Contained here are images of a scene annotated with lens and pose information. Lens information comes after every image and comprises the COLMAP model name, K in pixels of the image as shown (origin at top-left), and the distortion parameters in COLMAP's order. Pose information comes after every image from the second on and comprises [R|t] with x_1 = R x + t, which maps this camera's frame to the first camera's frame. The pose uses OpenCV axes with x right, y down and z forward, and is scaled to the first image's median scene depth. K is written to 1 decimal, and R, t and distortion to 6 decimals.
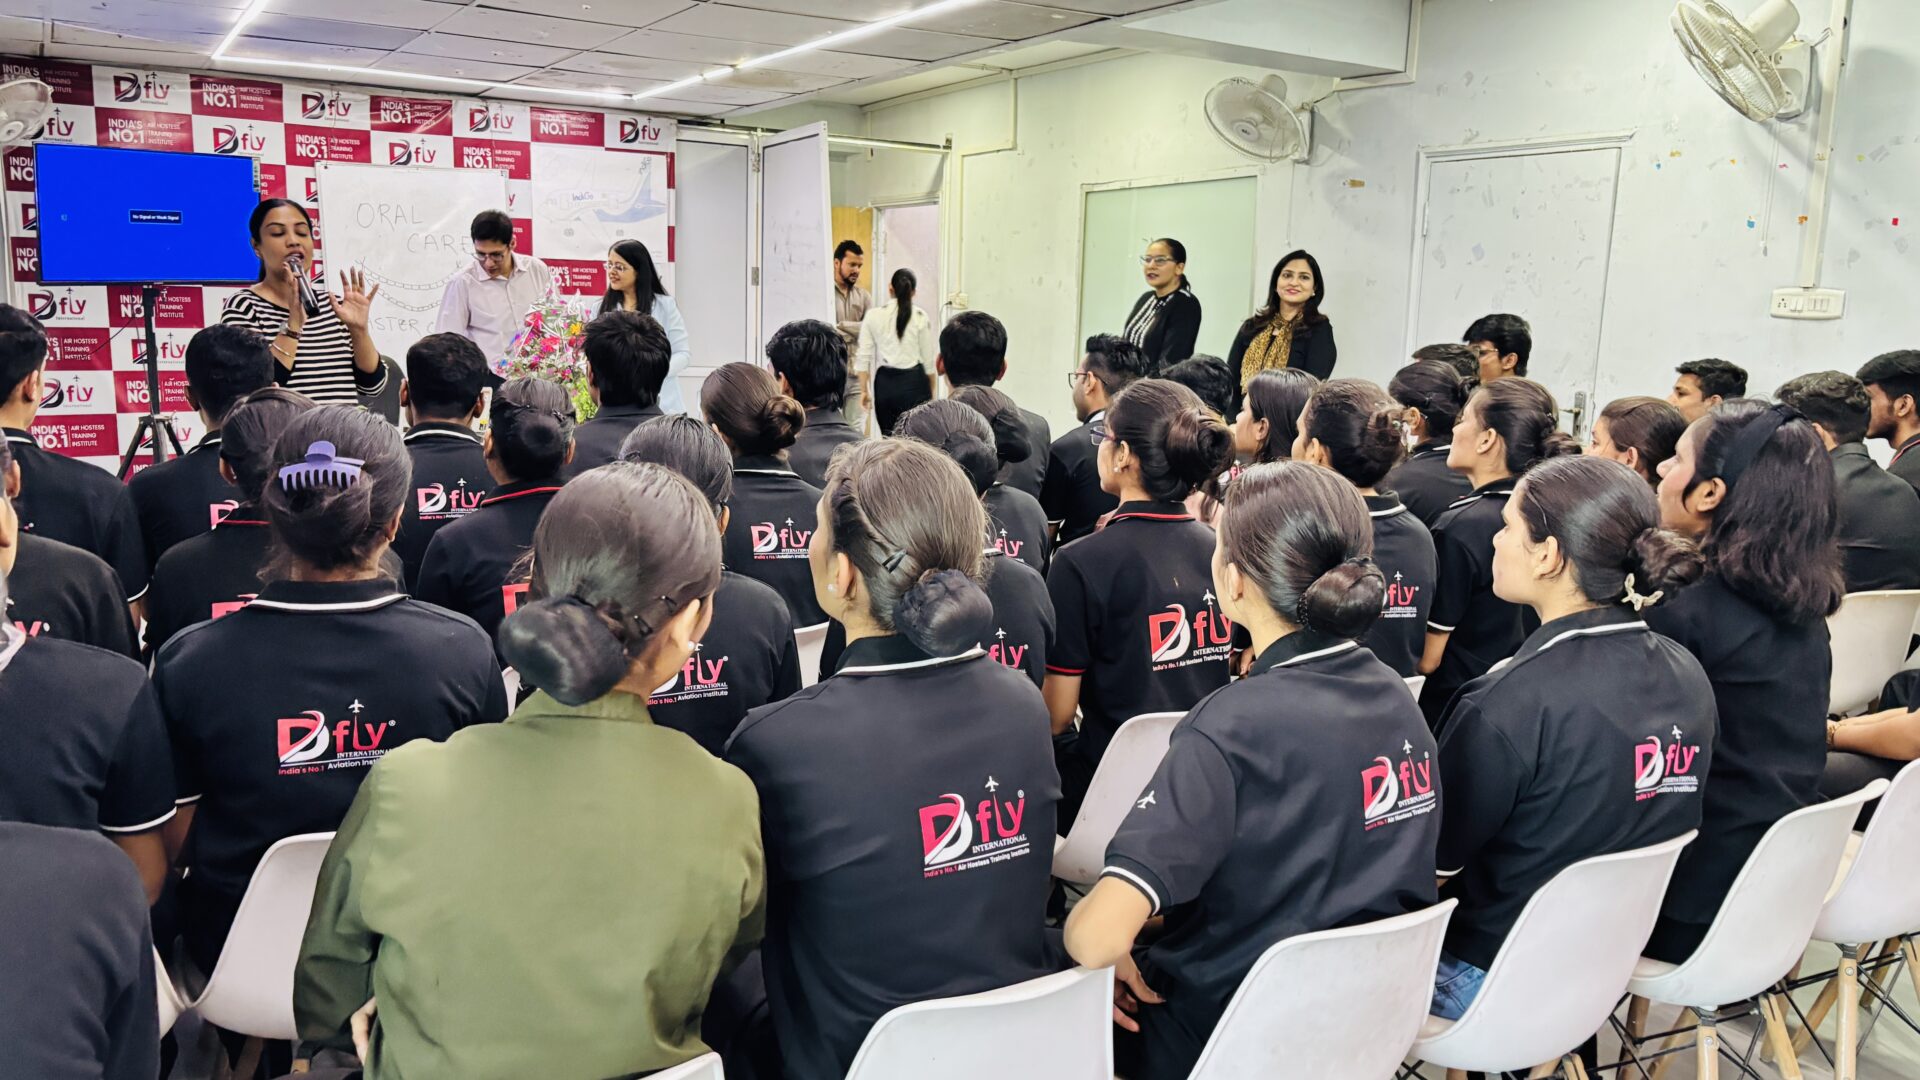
lens RADIAL K [[1522.9, 0, 941.6], [0, 1522.9, 534.8], [0, 0, 1]] dist [-0.005169, 0.111885]
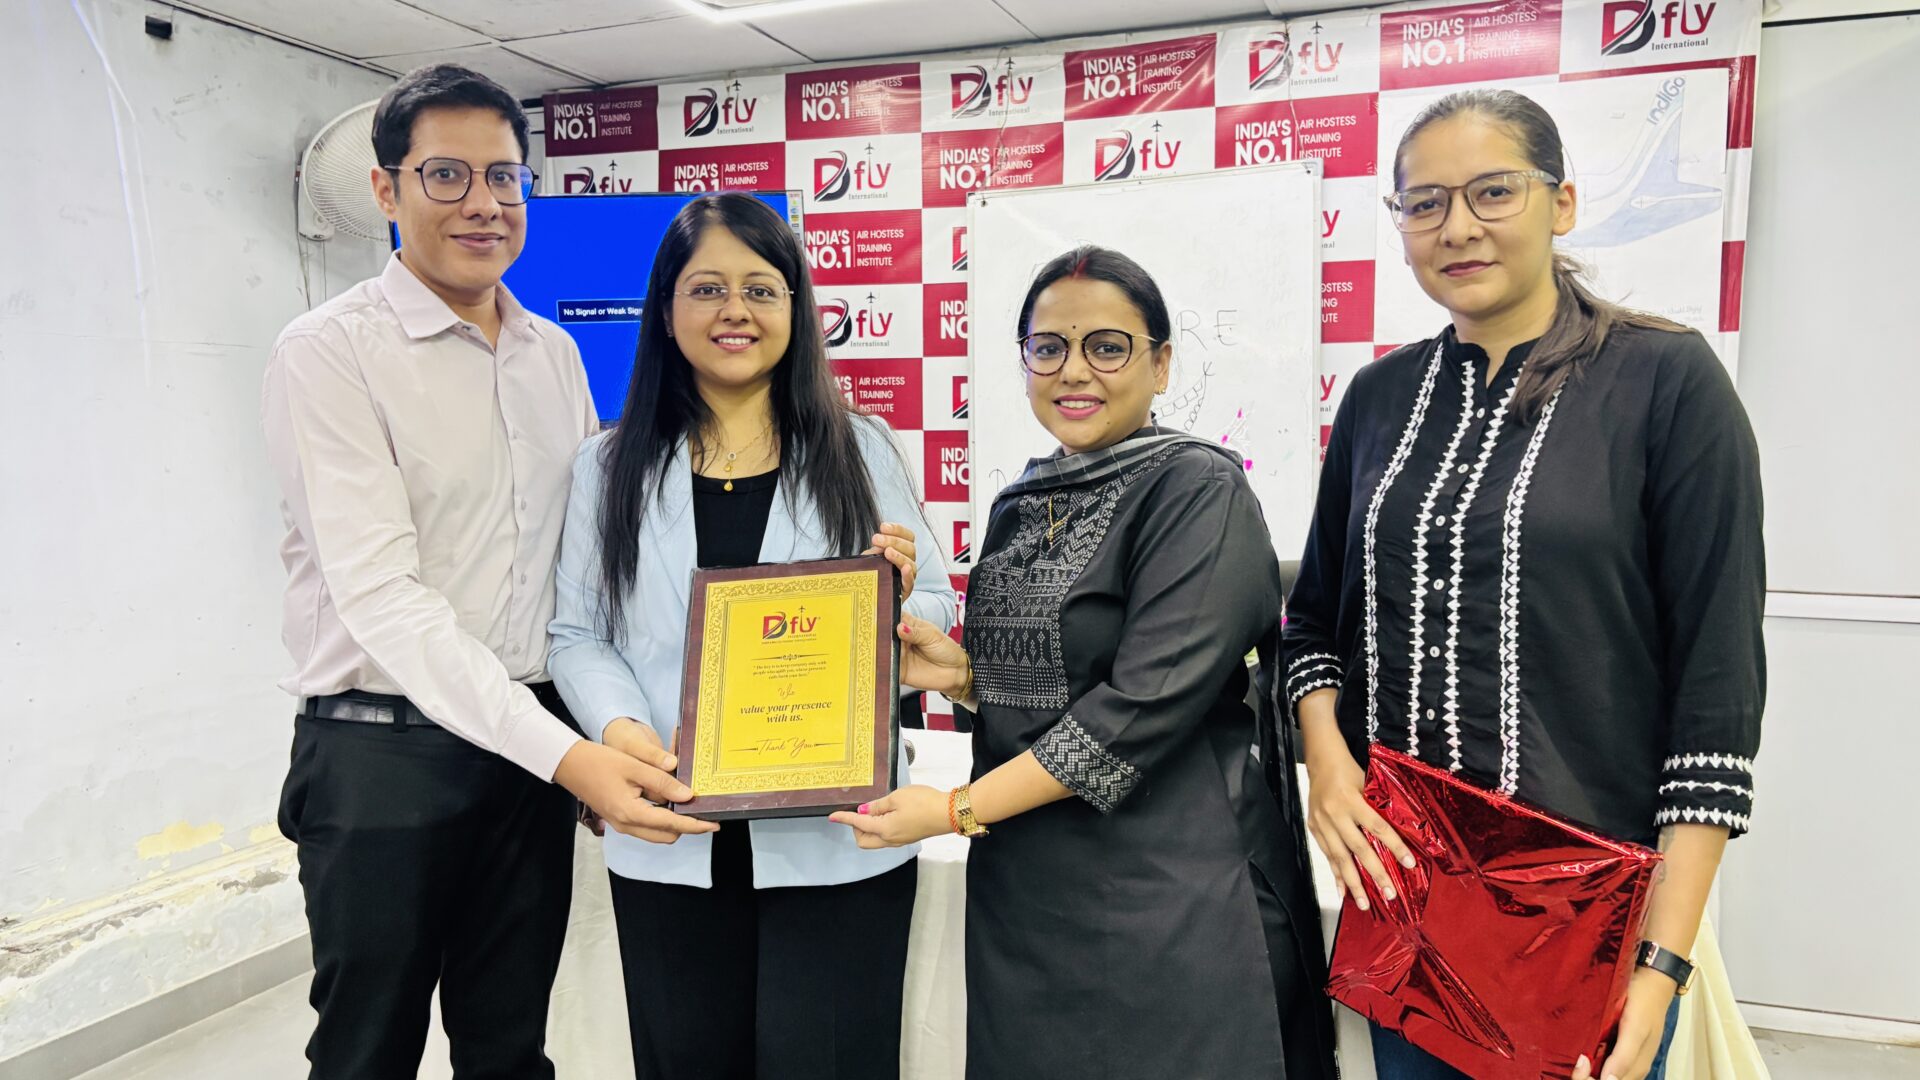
lens RADIAL K [[1499.8, 0, 960.0], [0, 1499.8, 540.0], [0, 0, 1]] dist [0.039701, -0.001853]
pose [[0.632068, 0.019832, -0.774659, 0.001354], [-0.103889, 0.992817, -0.059349, -0.090935], [0.767917, 0.117992, 0.629588, 0.674983]]
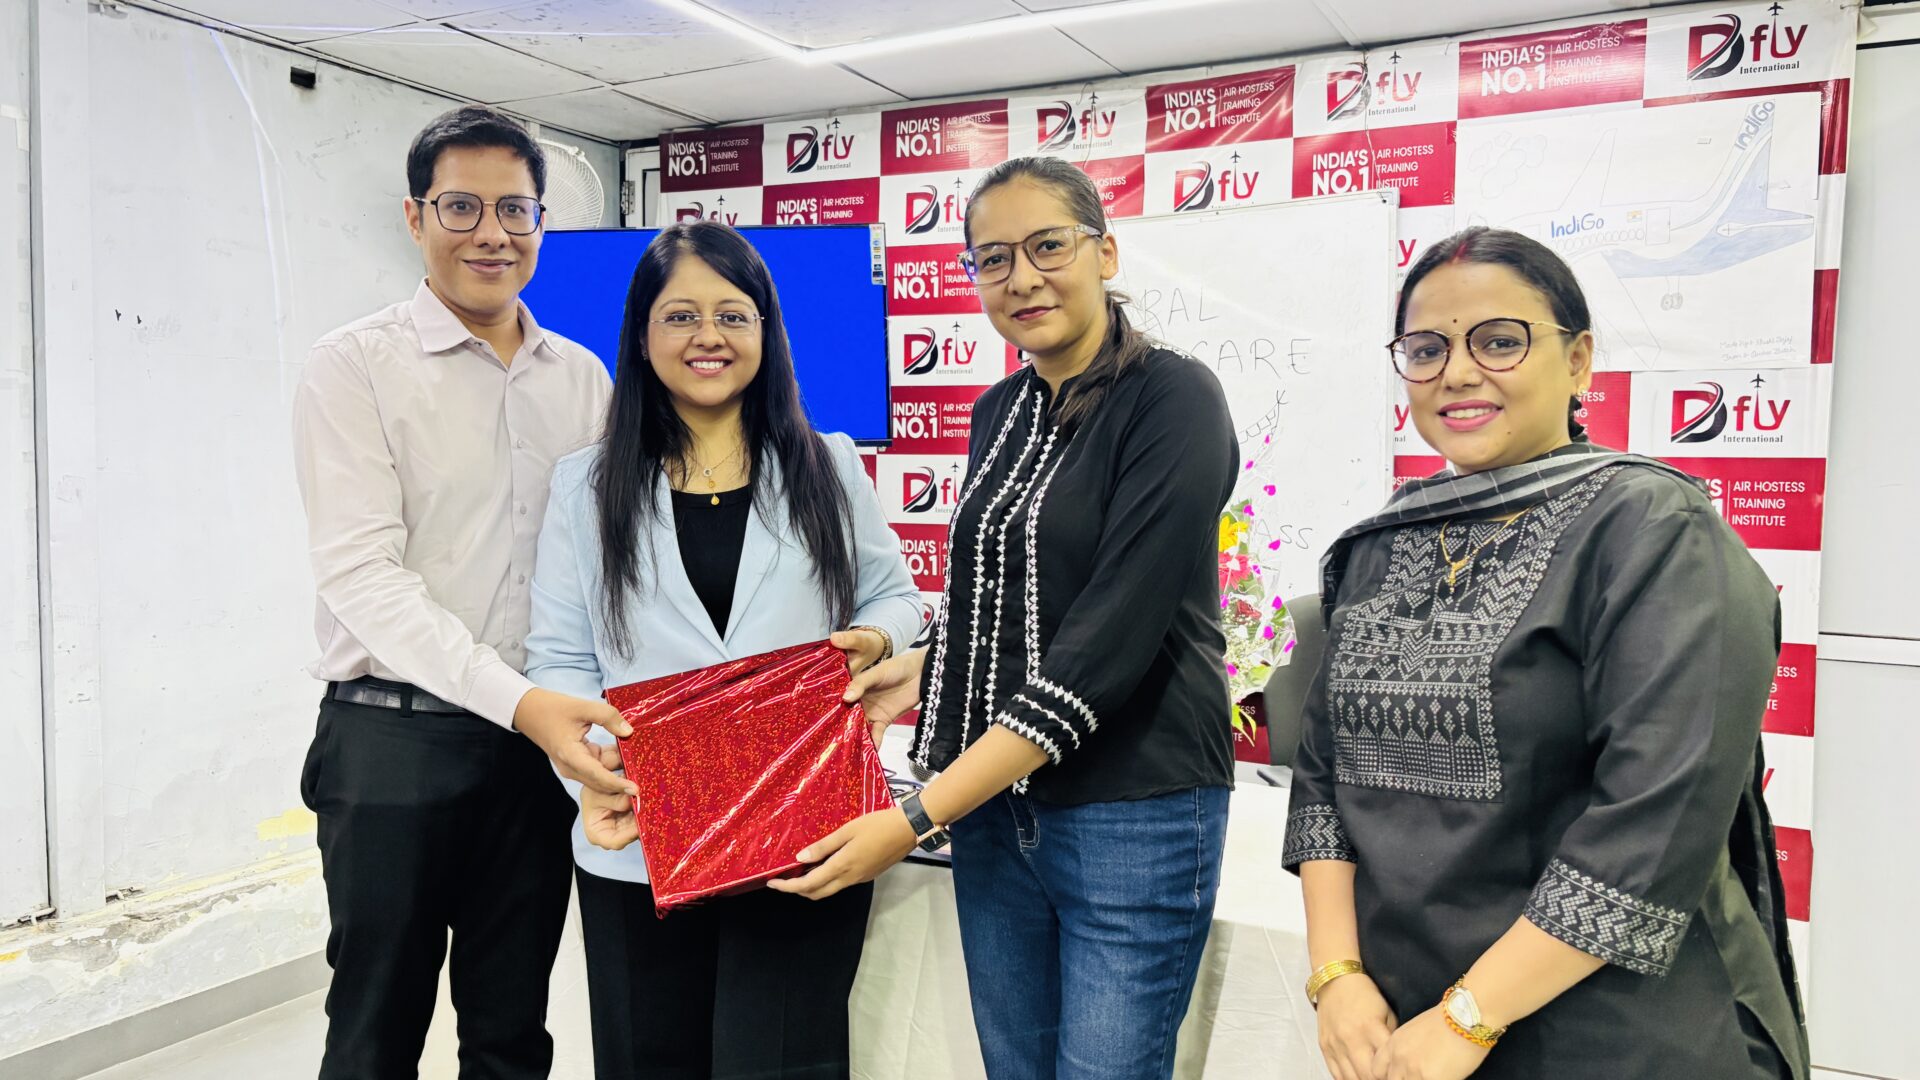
lens RADIAL K [[1471.2, 0, 960.0], [0, 1471.2, 540.0], [0, 0, 1]] dist [0.057642, -0.034122]
pose [[0.539577, 0.017597, -0.841752, 0.023072], [-0.131707, 0.989237, -0.063746, -0.093066], [0.831571, 0.145261, 0.536087, 0.699416]]
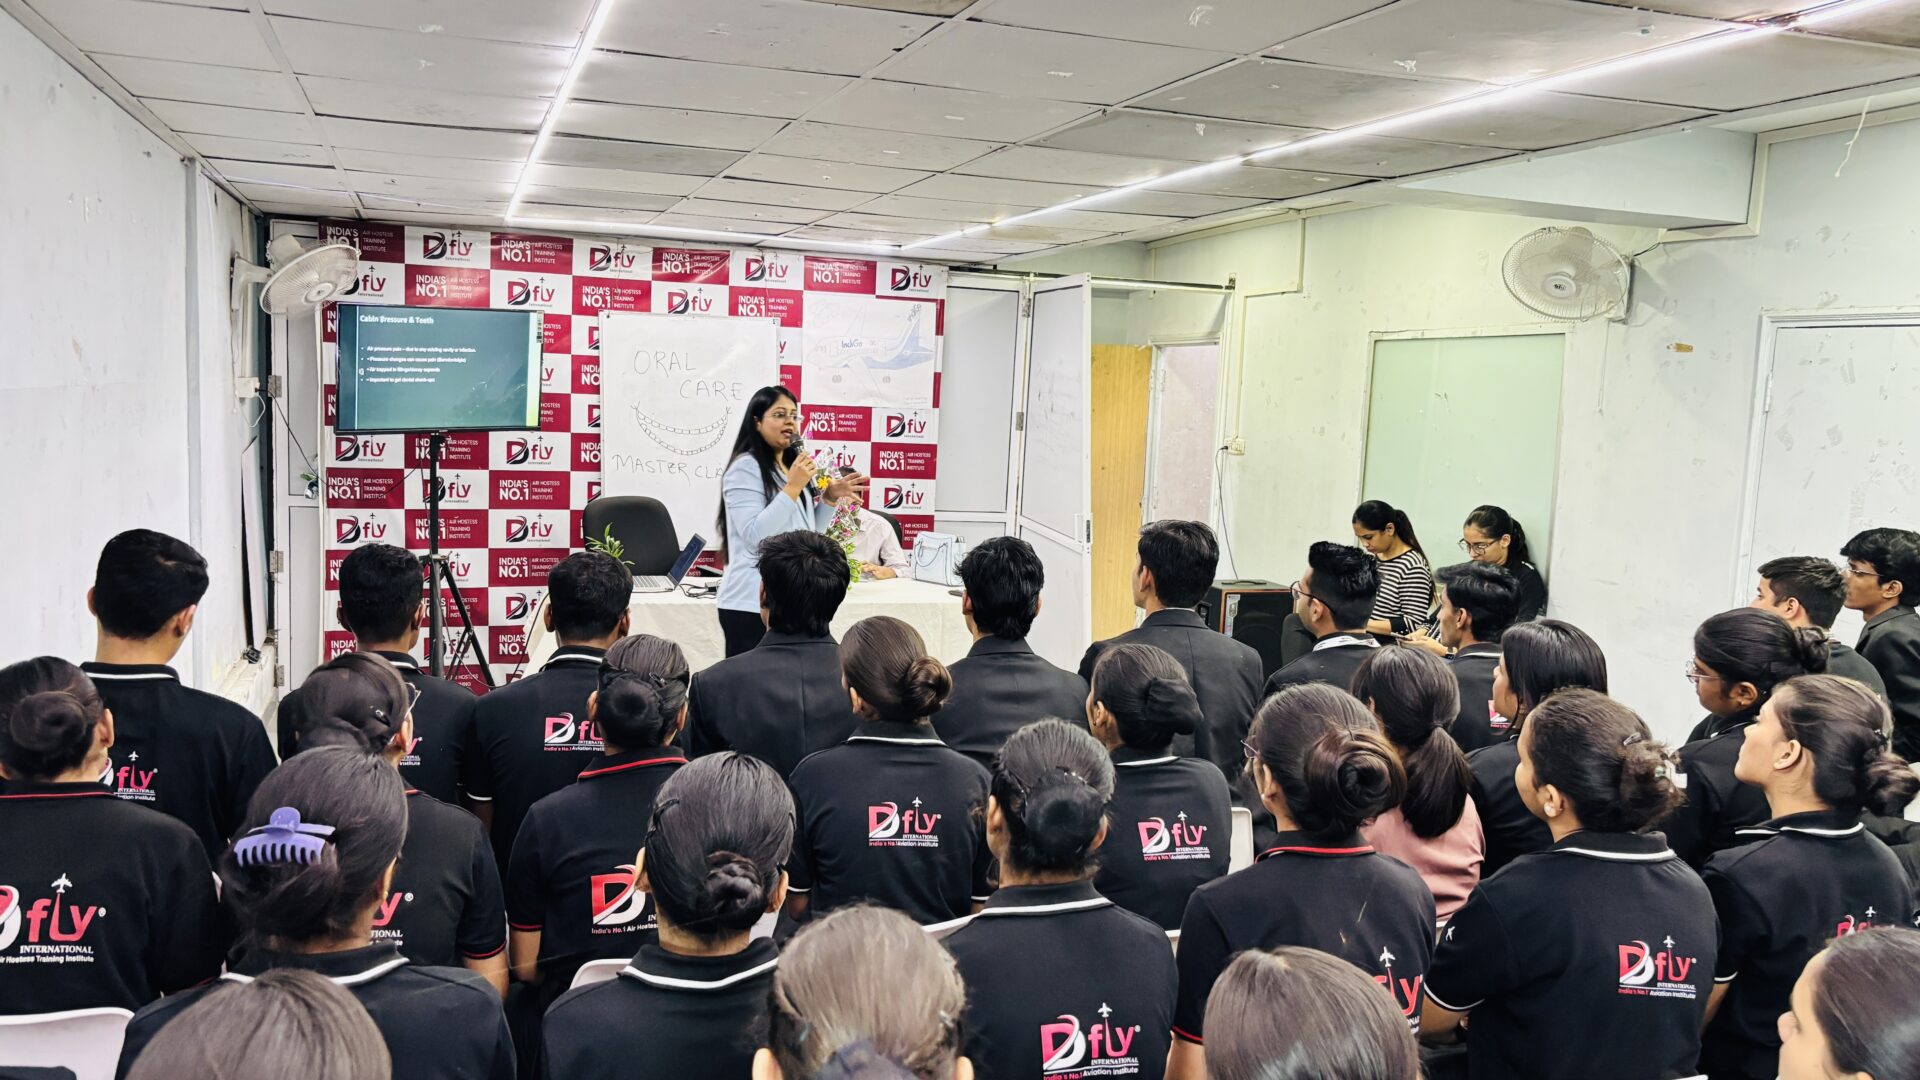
lens RADIAL K [[1471.2, 0, 960.0], [0, 1471.2, 540.0], [0, 0, 1]] dist [0.057642, -0.034122]
pose [[0.980961, 0.038233, -0.190402, 0.026790], [-0.048981, 0.997442, -0.052066, -0.049082], [0.187924, 0.060401, 0.980325, 0.073812]]
